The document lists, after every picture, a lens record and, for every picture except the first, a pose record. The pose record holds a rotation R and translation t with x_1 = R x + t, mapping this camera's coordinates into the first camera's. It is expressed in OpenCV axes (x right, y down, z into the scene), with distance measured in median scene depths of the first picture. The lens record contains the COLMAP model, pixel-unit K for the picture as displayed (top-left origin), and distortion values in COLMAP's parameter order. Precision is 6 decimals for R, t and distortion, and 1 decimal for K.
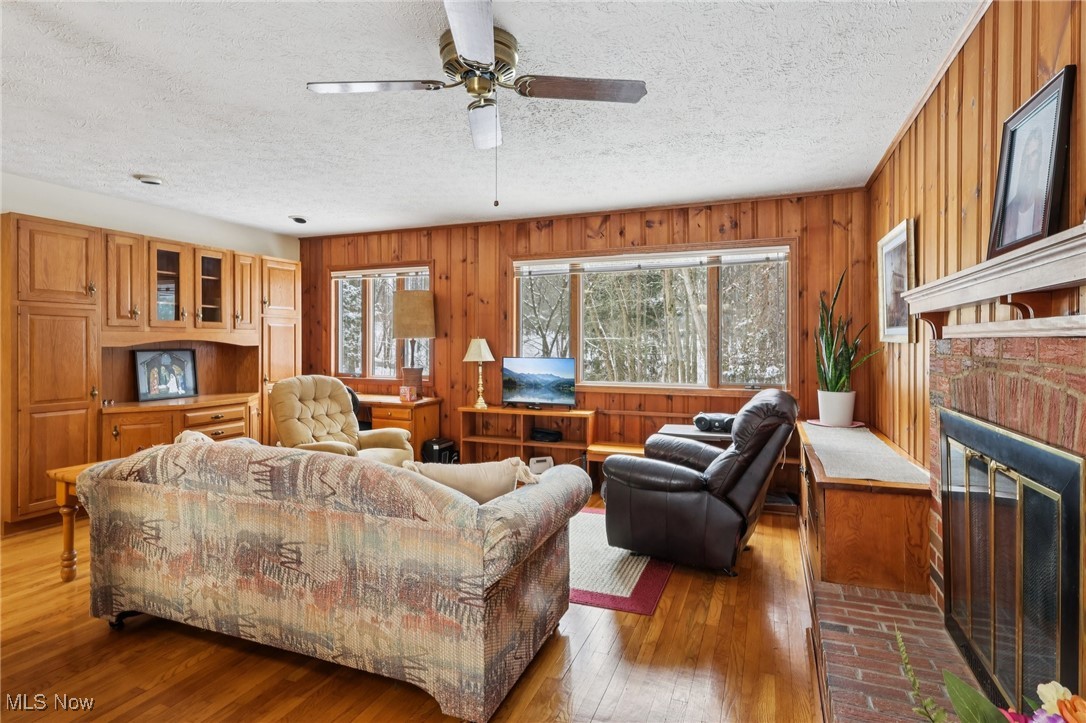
lens RADIAL K [[557.3, 0, 545.3], [0, 557.3, 344.2], [0, 0, 1]] dist [0.001288, 0.001449]
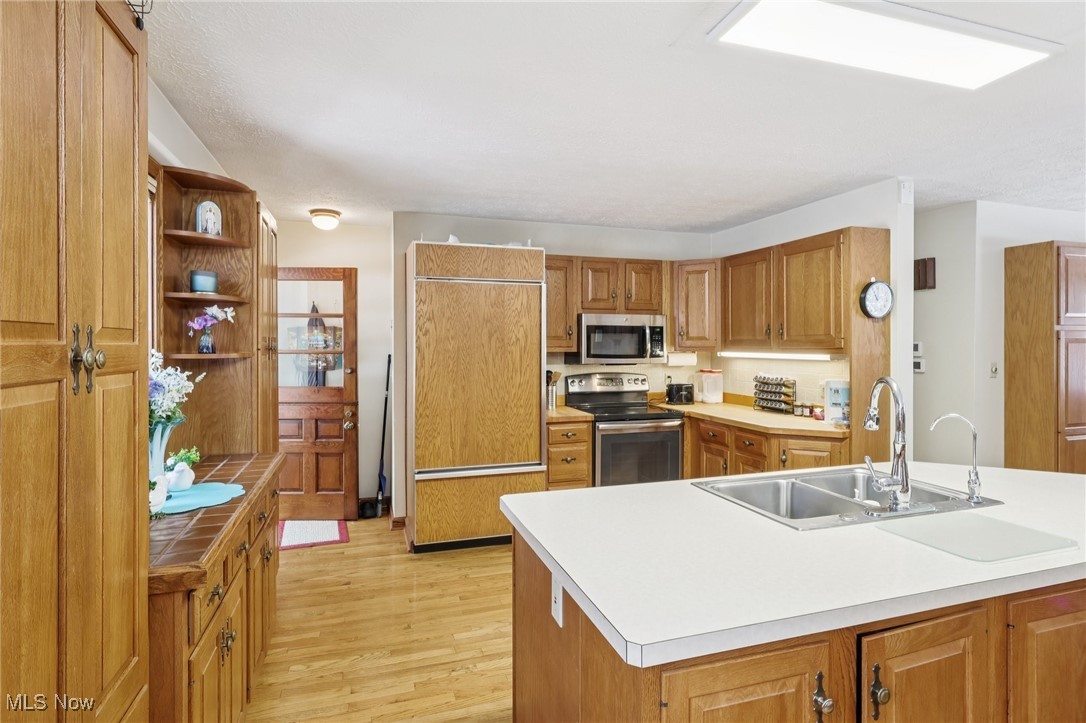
lens RADIAL K [[557.3, 0, 545.3], [0, 557.3, 344.2], [0, 0, 1]] dist [0.001288, 0.001449]
pose [[0.642269, -0.004957, -0.766464, -0.636789], [0.004376, 0.999987, -0.002801, -0.037570], [0.766467, -0.001555, 0.642282, -0.321825]]
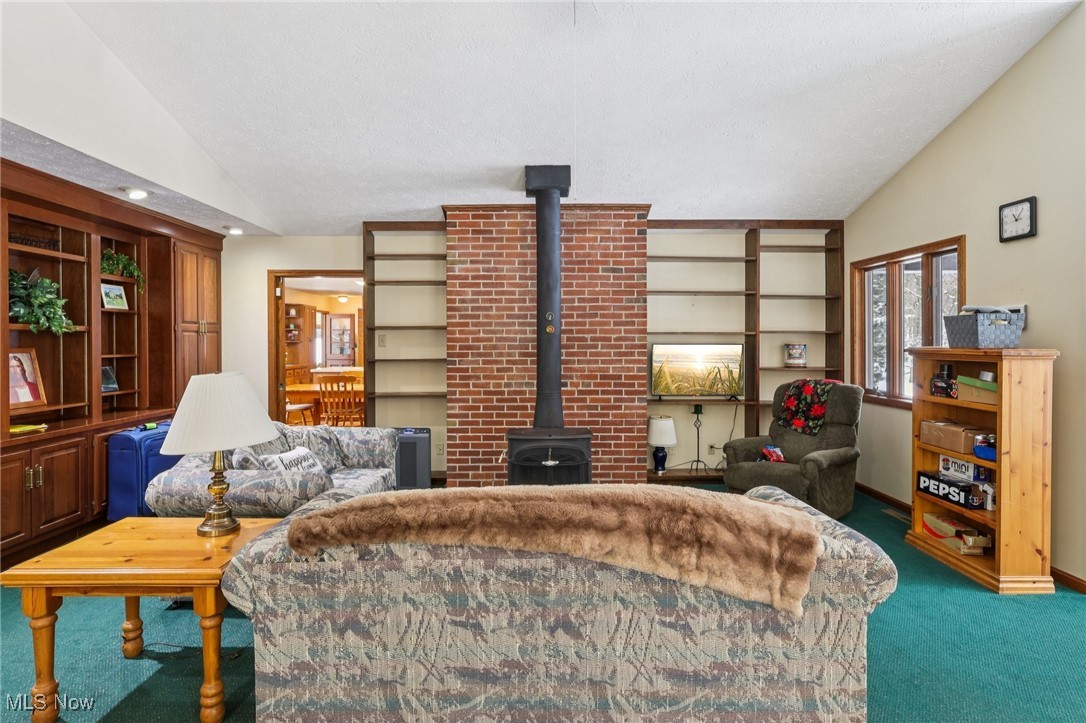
lens RADIAL K [[555.7, 0, 543.4], [0, 555.7, 349.3], [0, 0, 1]] dist [-0.001245, -0.000388]
pose [[0.389444, 0.008967, -0.921006, 1.532452], [0.000908, 0.999948, 0.010119, -0.017529], [0.921050, -0.004777, 0.389416, -0.158483]]
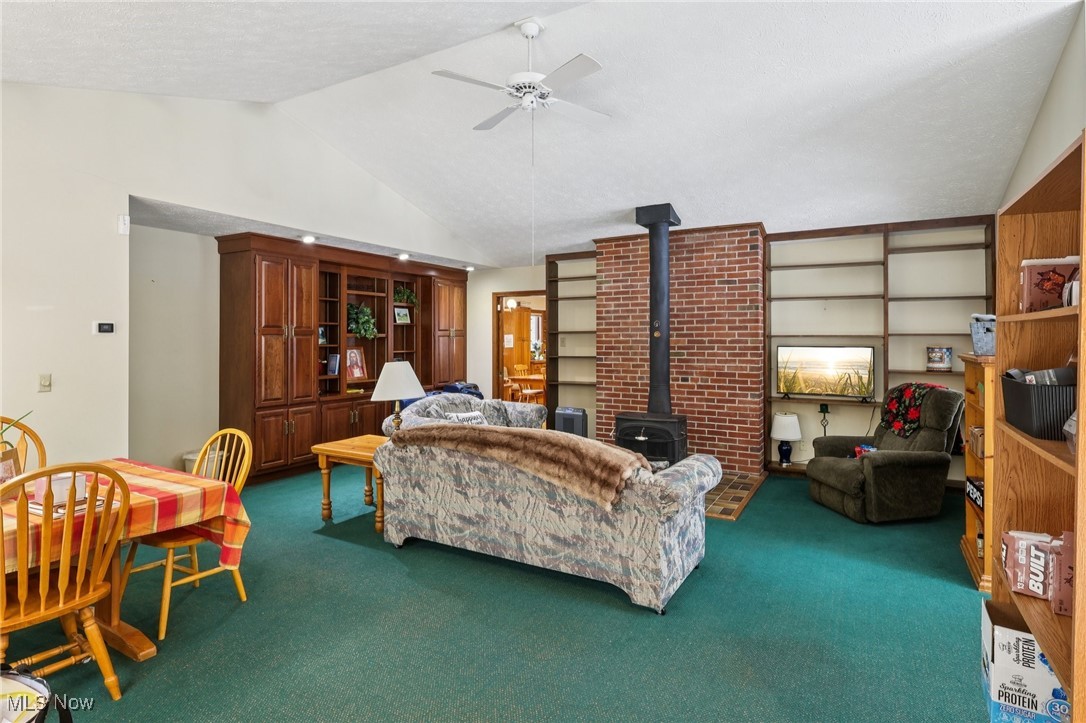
lens RADIAL K [[557.3, 0, 545.3], [0, 557.3, 344.2], [0, 0, 1]] dist [0.001288, 0.001449]
pose [[-0.131539, 0.006173, -0.991292, 1.911210], [-0.001271, 0.999979, 0.006396, -0.029313], [0.991310, 0.002101, -0.131528, 0.170361]]
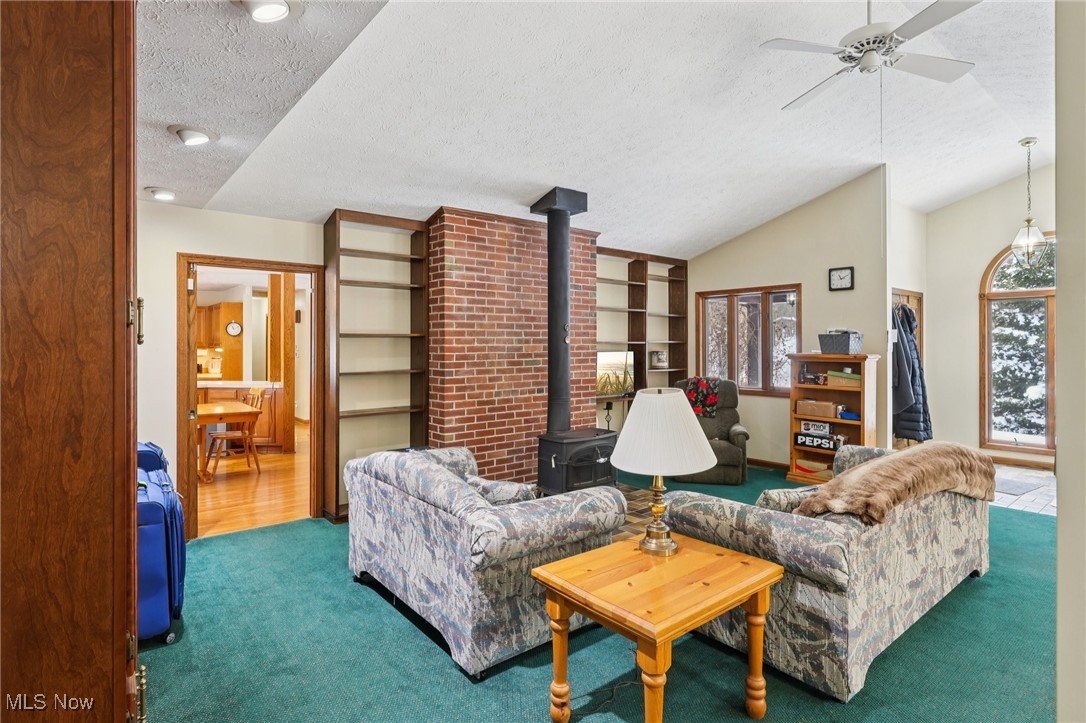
lens RADIAL K [[555.7, 0, 543.4], [0, 555.7, 349.3], [0, 0, 1]] dist [-0.001245, -0.000388]
pose [[0.880278, 0.000548, -0.474457, 1.071907], [0.002920, 0.999974, 0.006573, -0.032843], [0.474449, -0.007172, 0.880254, -0.761308]]
